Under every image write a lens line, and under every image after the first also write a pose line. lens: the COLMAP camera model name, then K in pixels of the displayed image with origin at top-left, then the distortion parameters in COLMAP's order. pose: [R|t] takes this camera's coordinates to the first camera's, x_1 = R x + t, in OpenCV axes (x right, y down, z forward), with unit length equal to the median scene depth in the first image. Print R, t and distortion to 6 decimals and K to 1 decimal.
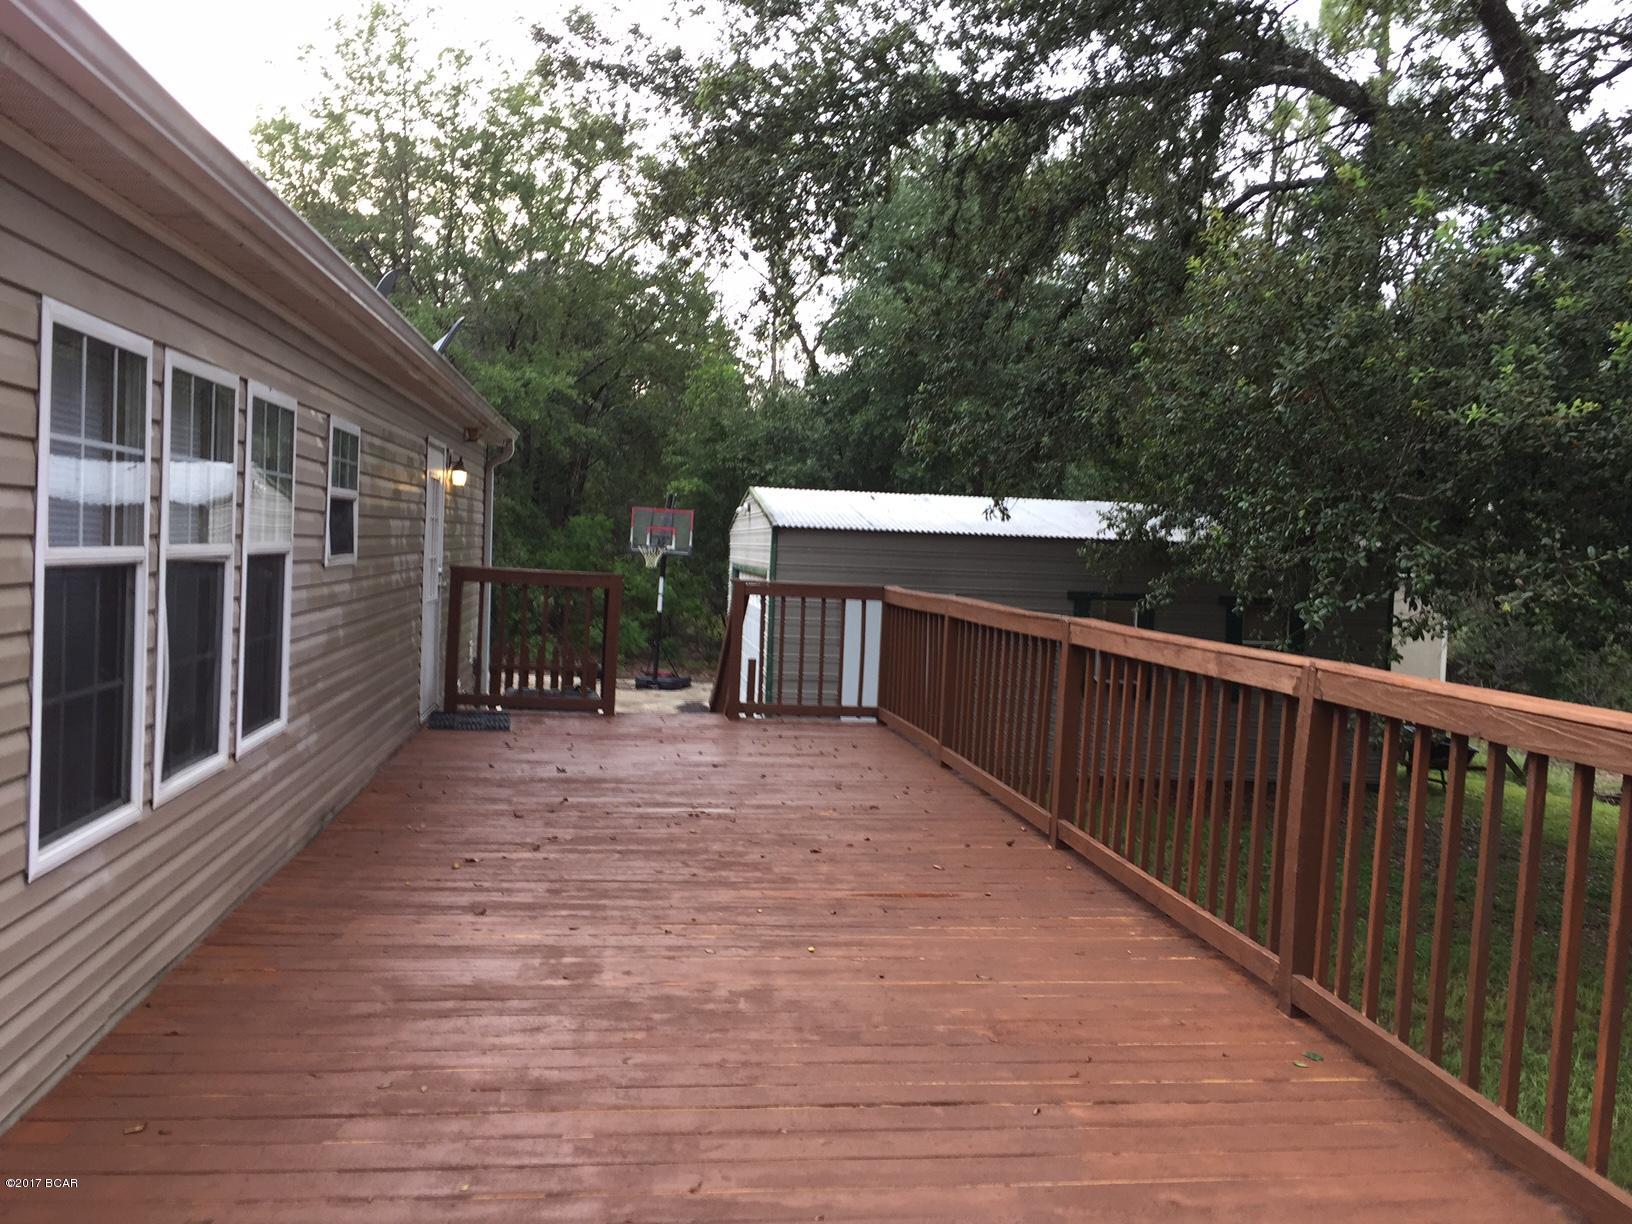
lens RADIAL K [[1420.4, 0, 826.6], [0, 1420.4, 595.4], [0, 0, 1]] dist [0.104272, -0.143084]
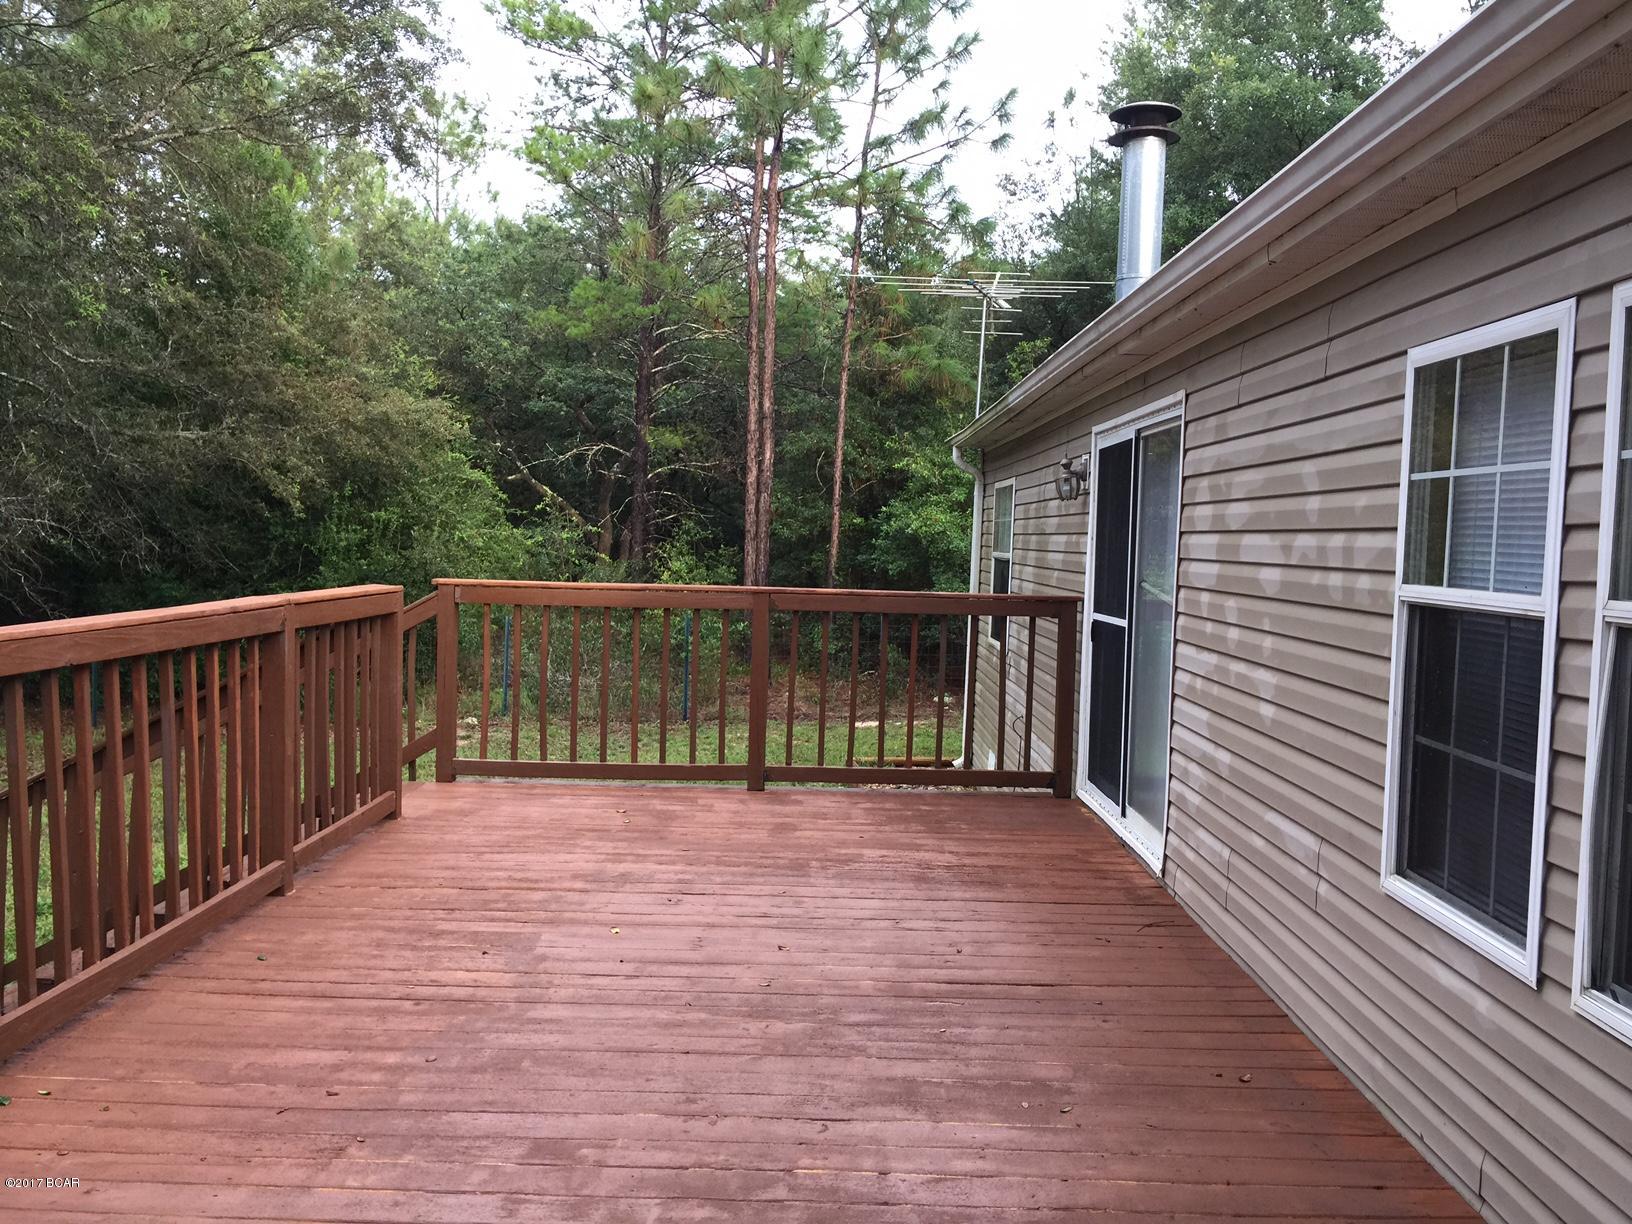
lens RADIAL K [[1420.4, 0, 813.1], [0, 1420.4, 612.9], [0, 0, 1]] dist [0.104272, -0.143084]
pose [[-0.986415, -0.077027, 0.145097, -0.262650], [-0.064243, 0.993792, 0.090832, -0.077663], [-0.151193, 0.080276, -0.985239, 2.044302]]
